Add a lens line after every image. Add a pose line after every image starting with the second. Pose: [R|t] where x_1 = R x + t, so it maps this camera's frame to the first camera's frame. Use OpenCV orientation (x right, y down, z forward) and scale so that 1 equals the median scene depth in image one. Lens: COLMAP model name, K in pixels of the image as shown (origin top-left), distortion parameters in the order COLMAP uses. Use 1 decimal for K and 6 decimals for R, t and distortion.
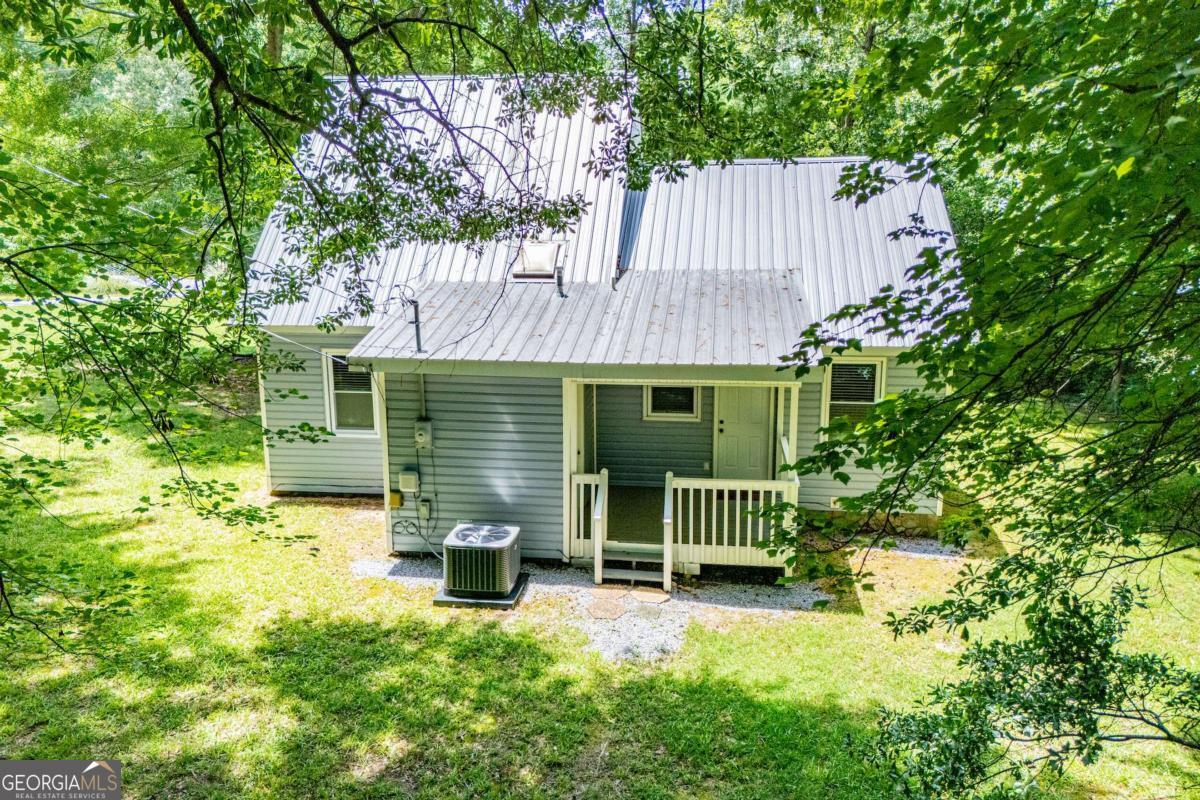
lens RADIAL K [[882.2, 0, 603.5], [0, 882.2, 398.0], [0, 0, 1]] dist [0.025380, -0.022734]
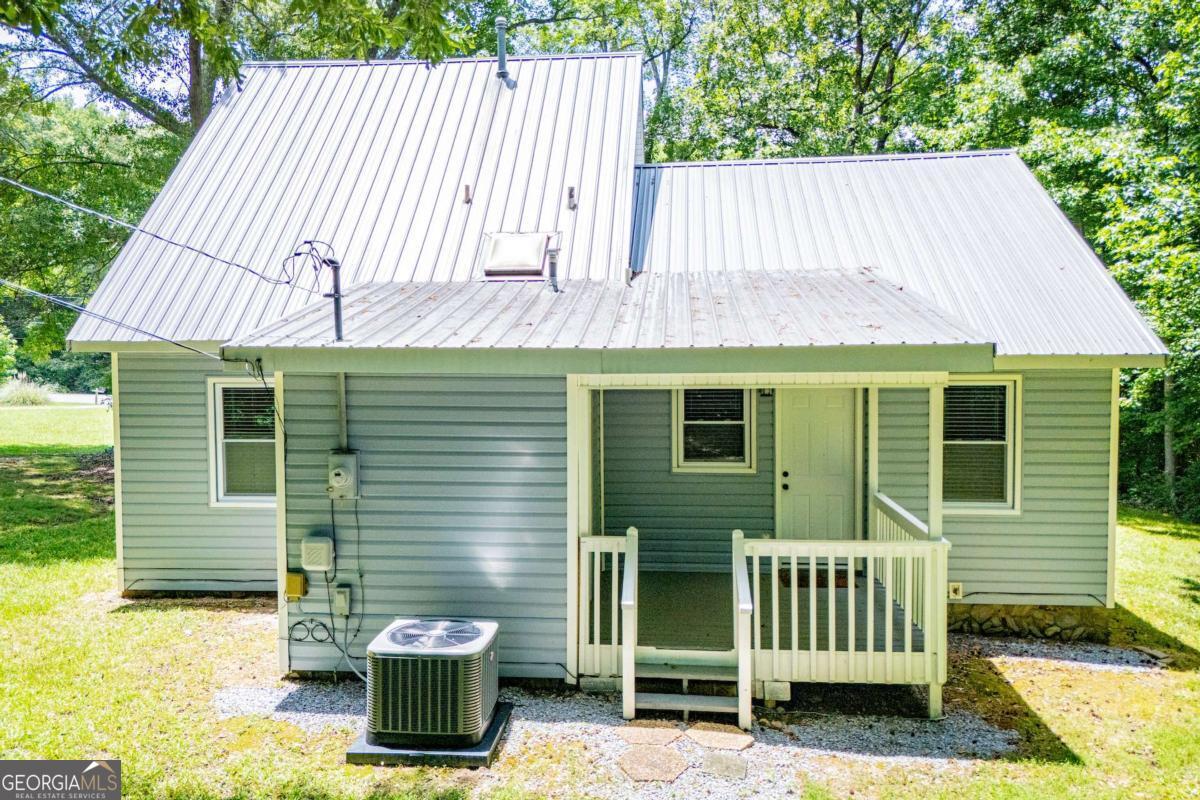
lens RADIAL K [[882.2, 0, 593.4], [0, 882.2, 403.4], [0, 0, 1]] dist [0.025380, -0.022734]
pose [[0.999288, -0.006303, 0.037188, -0.049866], [0.011729, 0.988984, -0.147557, 0.085415], [-0.035848, 0.147888, 0.988354, 0.369163]]
